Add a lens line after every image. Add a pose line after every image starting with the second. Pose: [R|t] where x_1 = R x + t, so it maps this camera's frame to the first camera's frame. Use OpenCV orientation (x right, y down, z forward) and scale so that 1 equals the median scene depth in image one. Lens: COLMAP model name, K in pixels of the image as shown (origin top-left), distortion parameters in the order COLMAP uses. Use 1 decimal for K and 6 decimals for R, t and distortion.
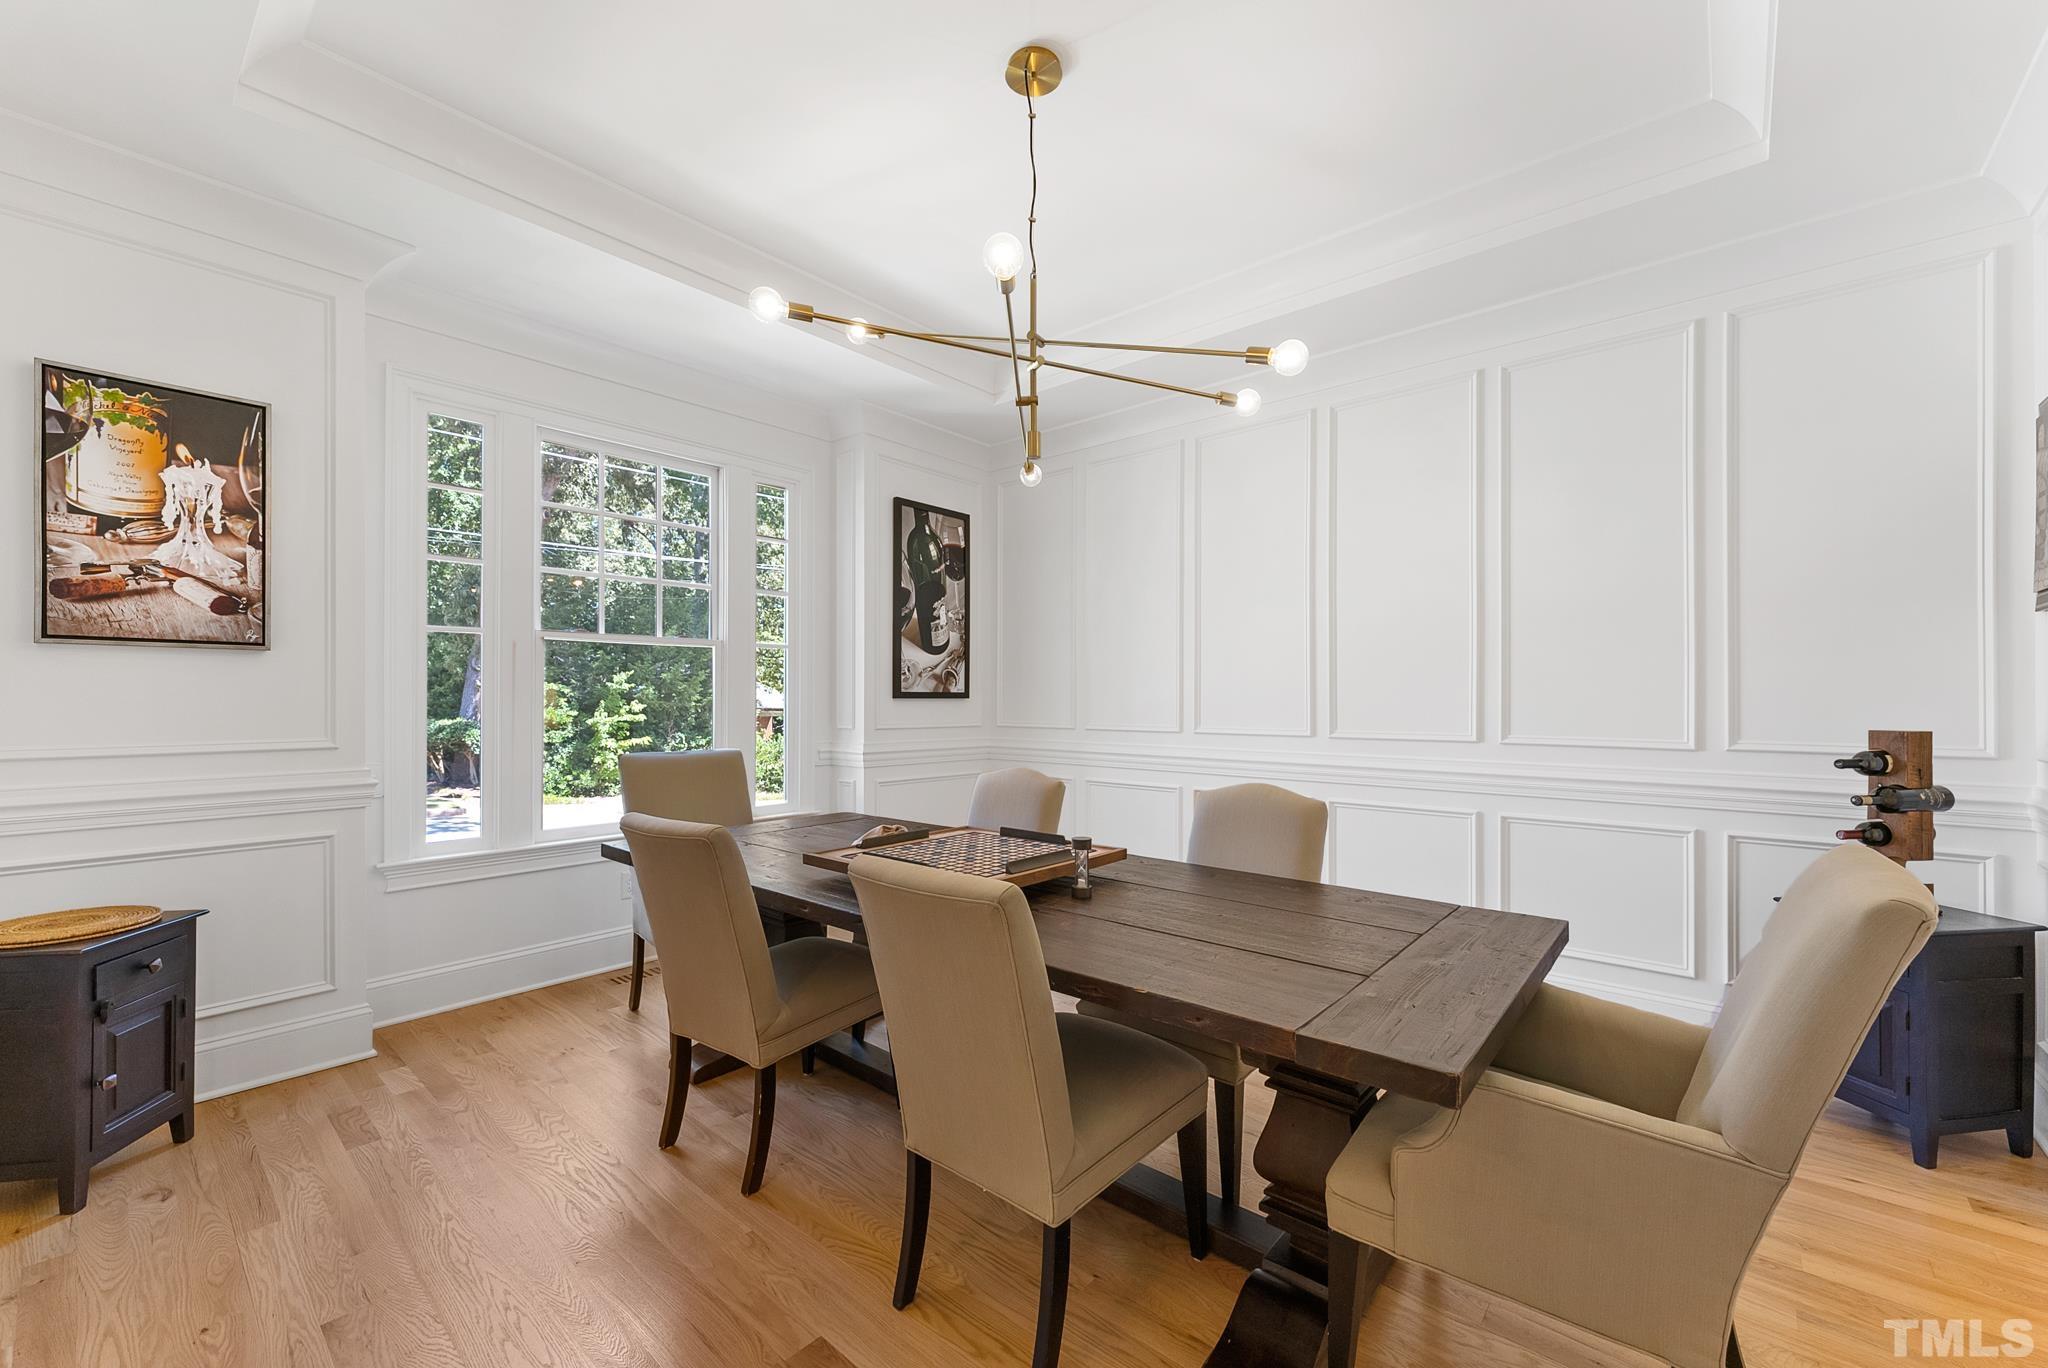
lens RADIAL K [[818.5, 0, 1038.3], [0, 818.5, 697.7], [0, 0, 1]] dist [-0.004541, 0.001308]
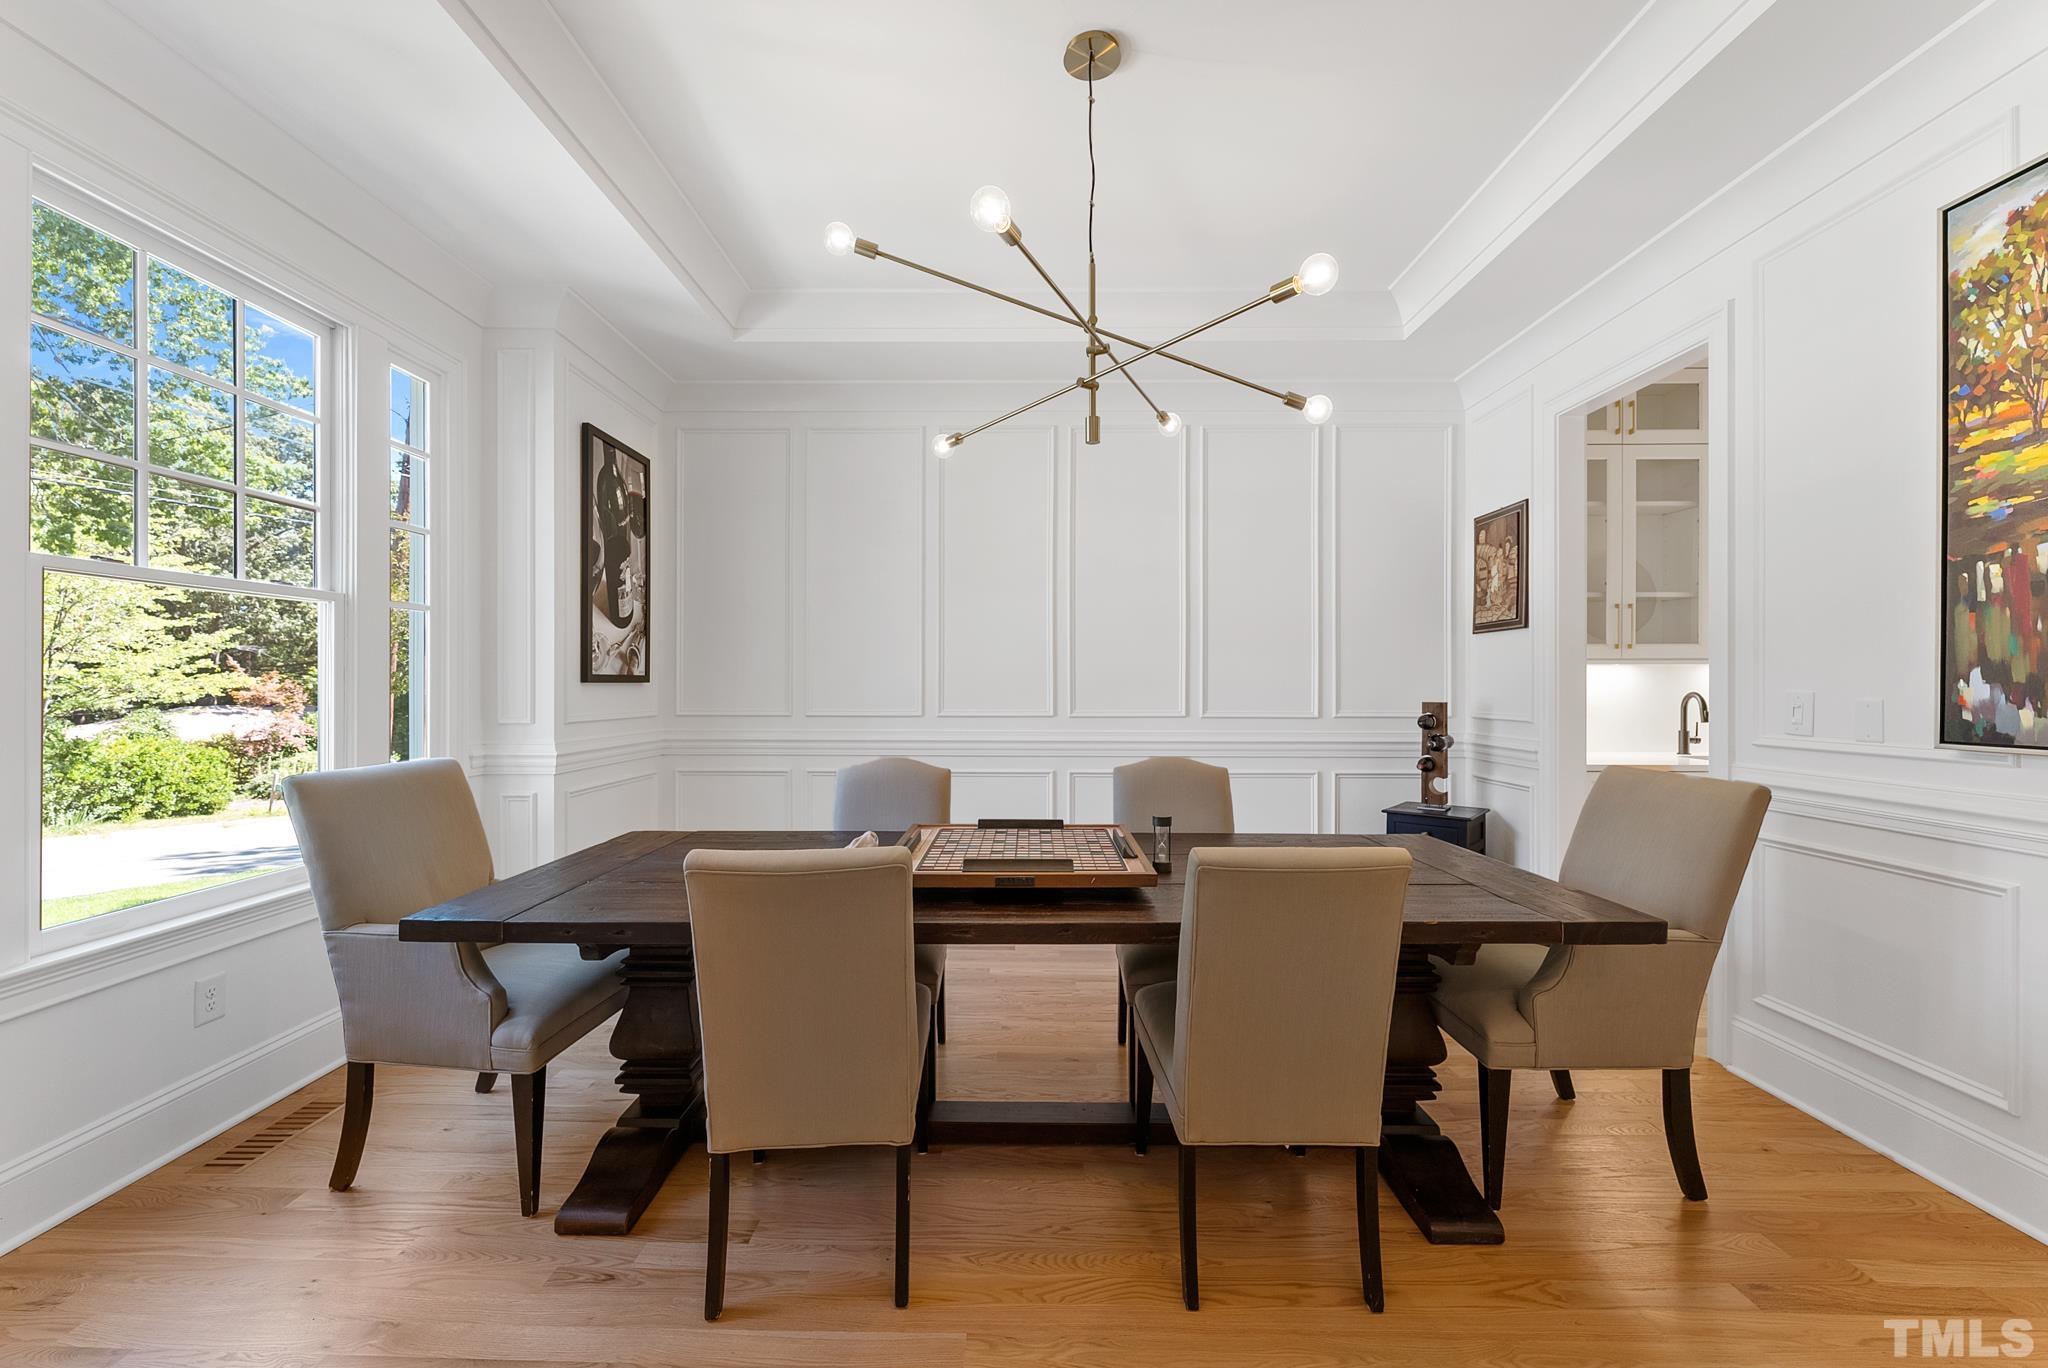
lens RADIAL K [[818.5, 0, 1014.7], [0, 818.5, 682.4], [0, 0, 1]] dist [-0.004541, 0.001308]
pose [[0.766655, -0.000043, 0.642059, -0.351187], [-0.000773, 0.999999, 0.000989, -0.000573], [-0.642059, -0.001255, 0.766655, 0.142599]]
